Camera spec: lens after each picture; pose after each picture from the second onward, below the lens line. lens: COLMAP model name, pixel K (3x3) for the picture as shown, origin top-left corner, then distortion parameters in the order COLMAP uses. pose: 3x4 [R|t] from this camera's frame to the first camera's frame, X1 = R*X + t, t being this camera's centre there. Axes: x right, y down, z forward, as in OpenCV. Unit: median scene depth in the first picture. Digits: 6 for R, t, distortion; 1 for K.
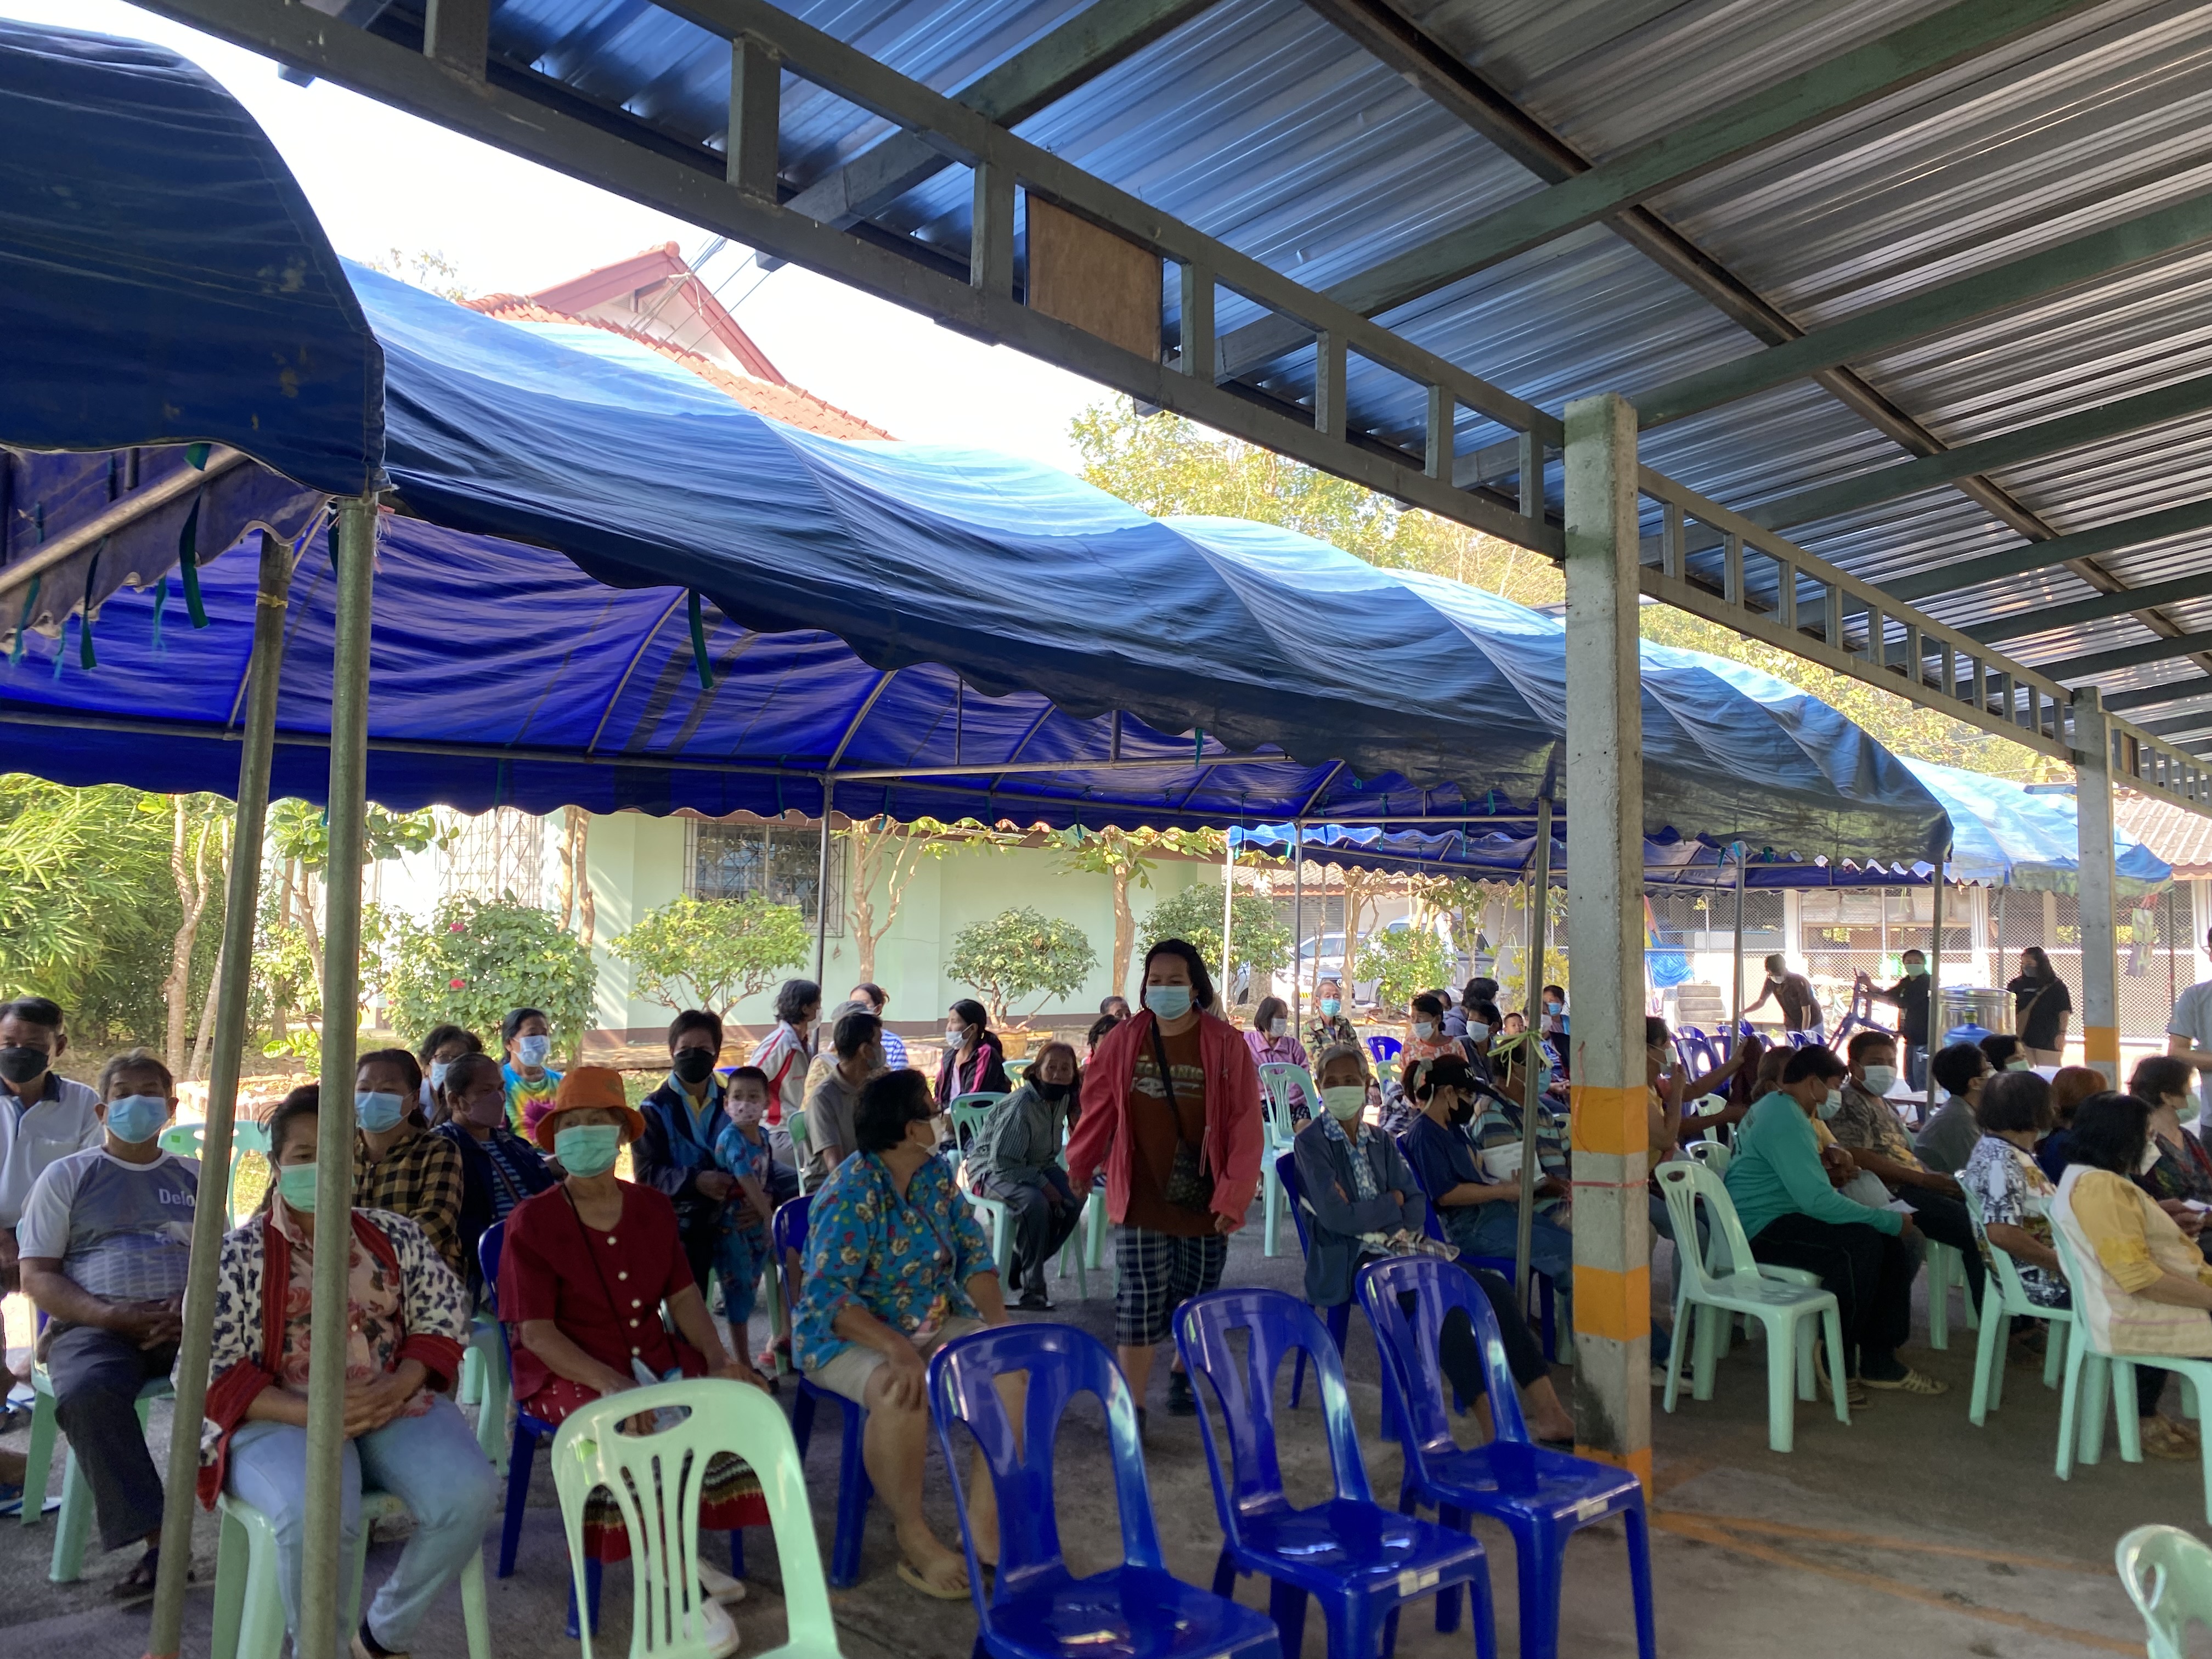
lens RADIAL K [[1641.5, 0, 1106.0], [0, 1641.5, 829.5], [0, 0, 1]] dist [0.069442, -0.126745]
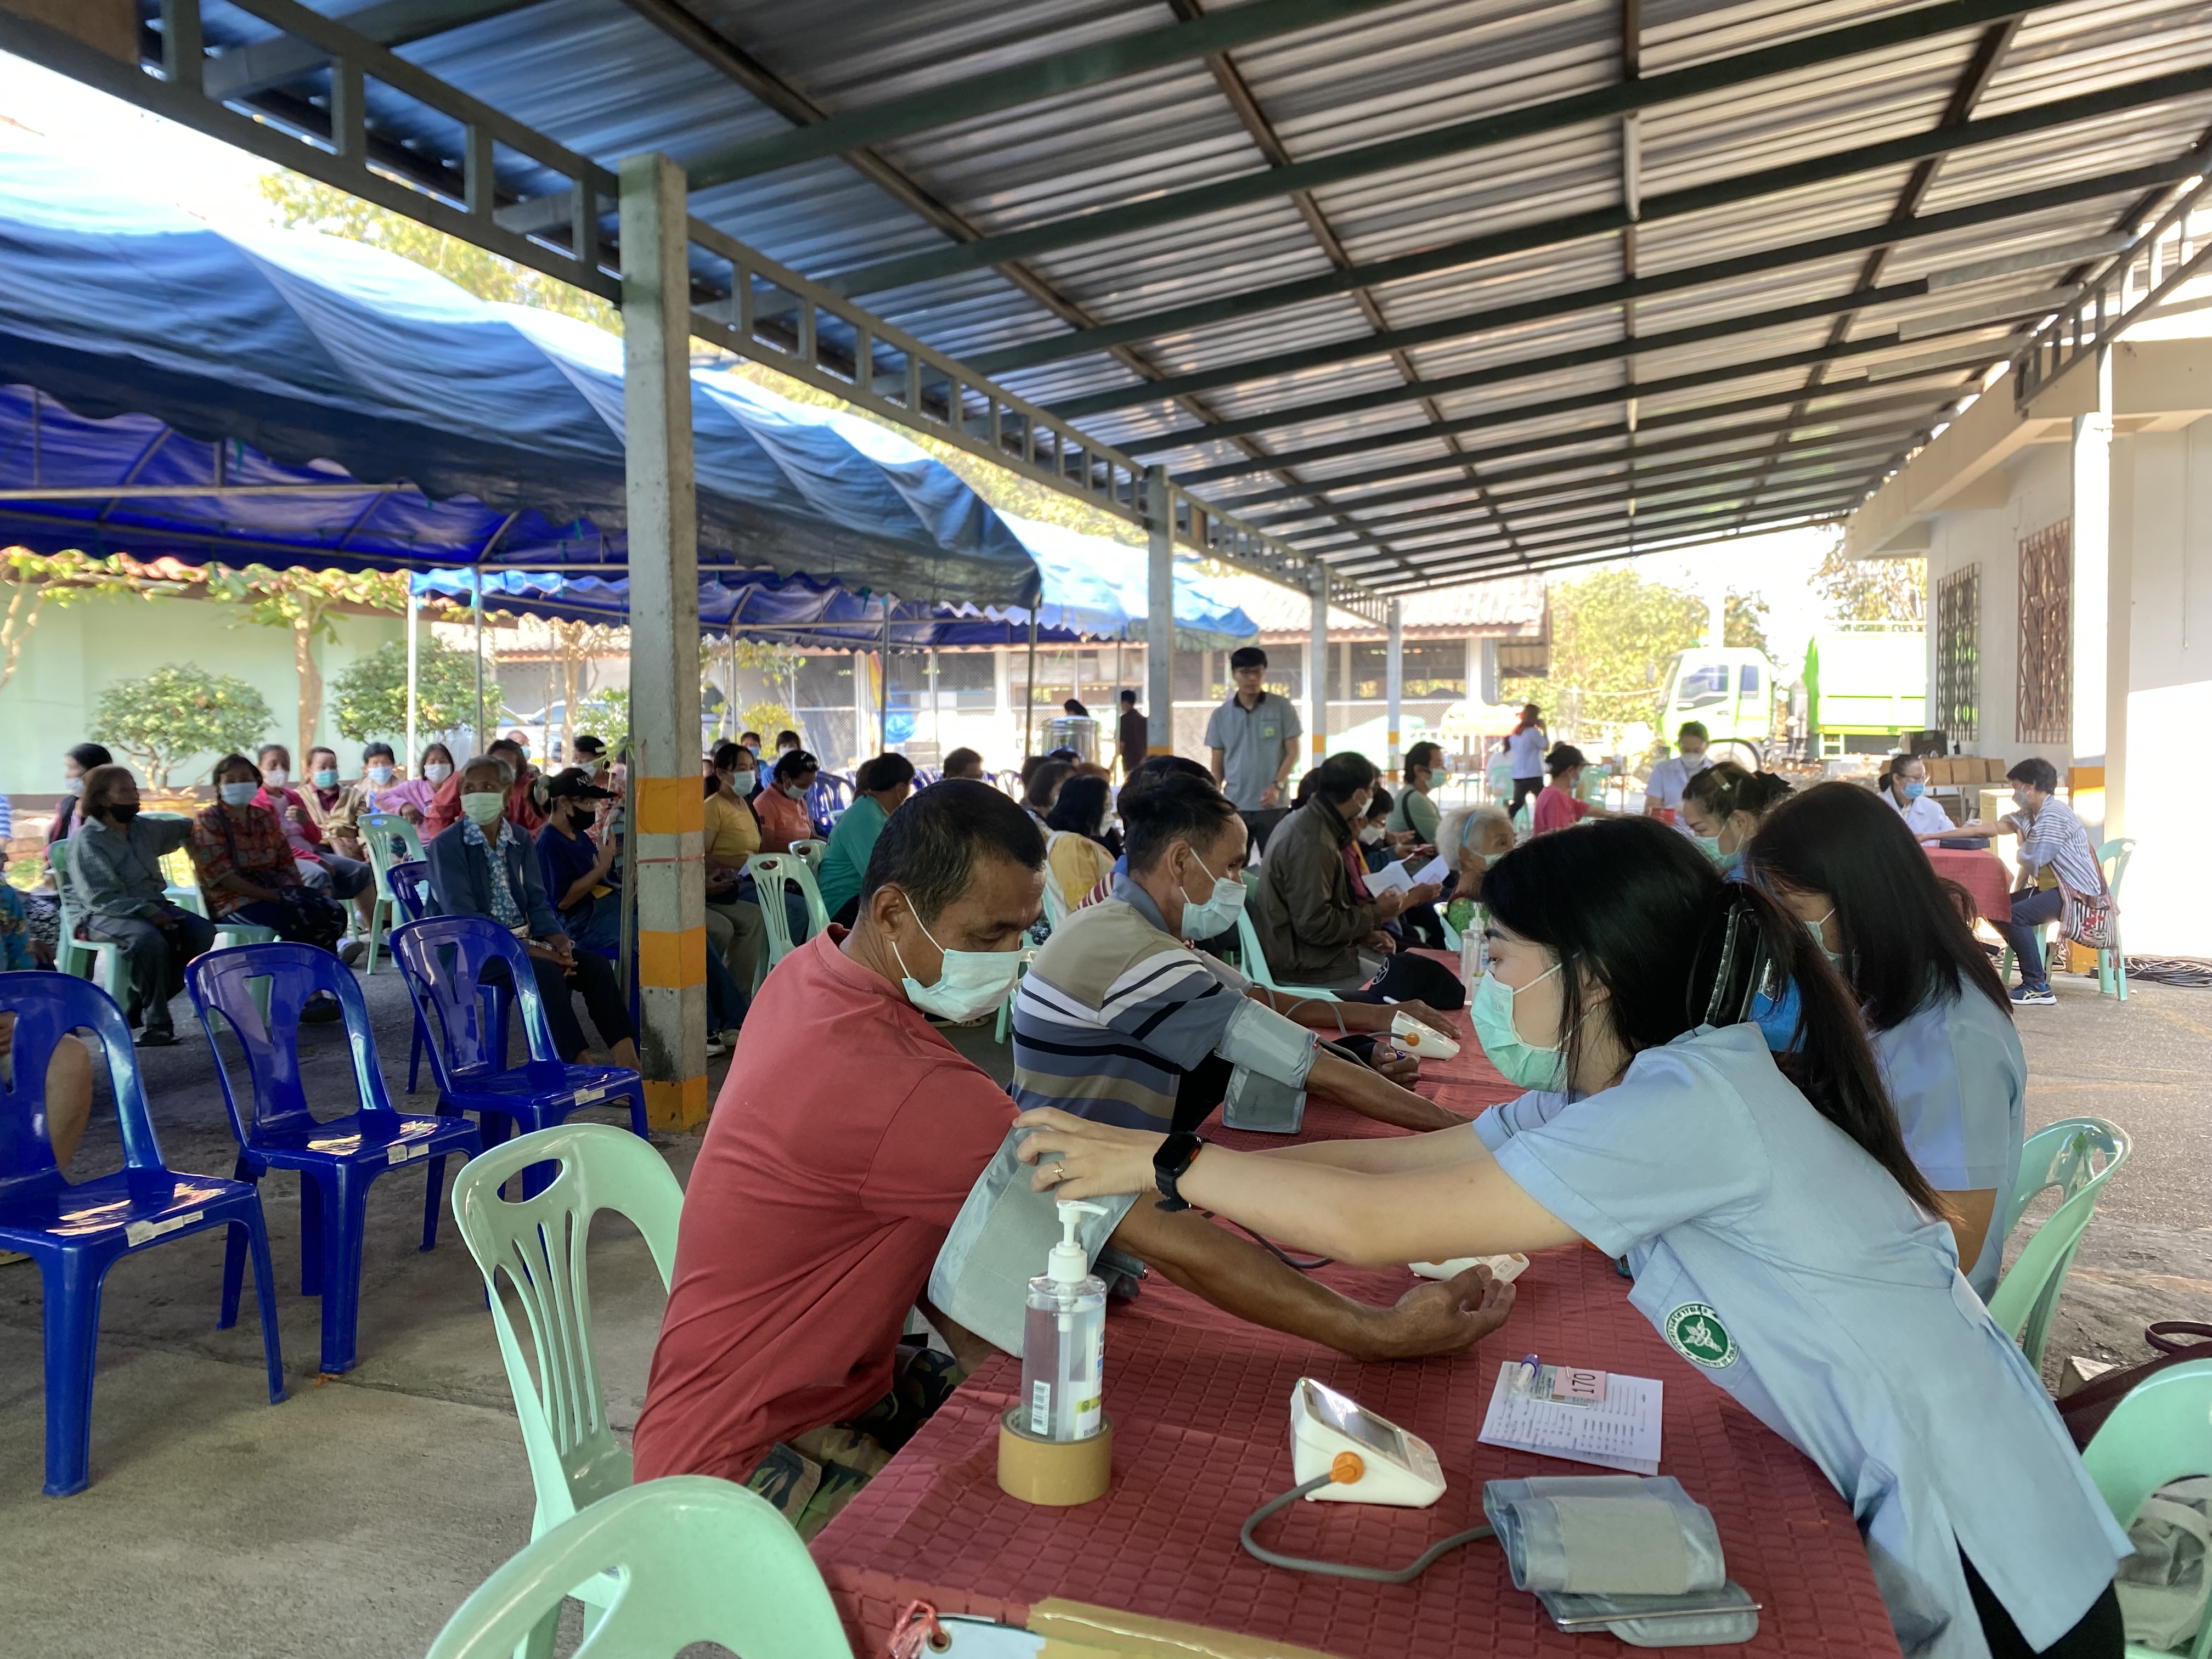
lens RADIAL K [[1641.5, 0, 1106.0], [0, 1641.5, 829.5], [0, 0, 1]] dist [0.069442, -0.126745]
pose [[0.908104, -0.044463, 0.416378, 0.059097], [-0.012857, 0.990917, 0.133857, 0.019731], [-0.418548, -0.126910, 0.899284, -0.106964]]
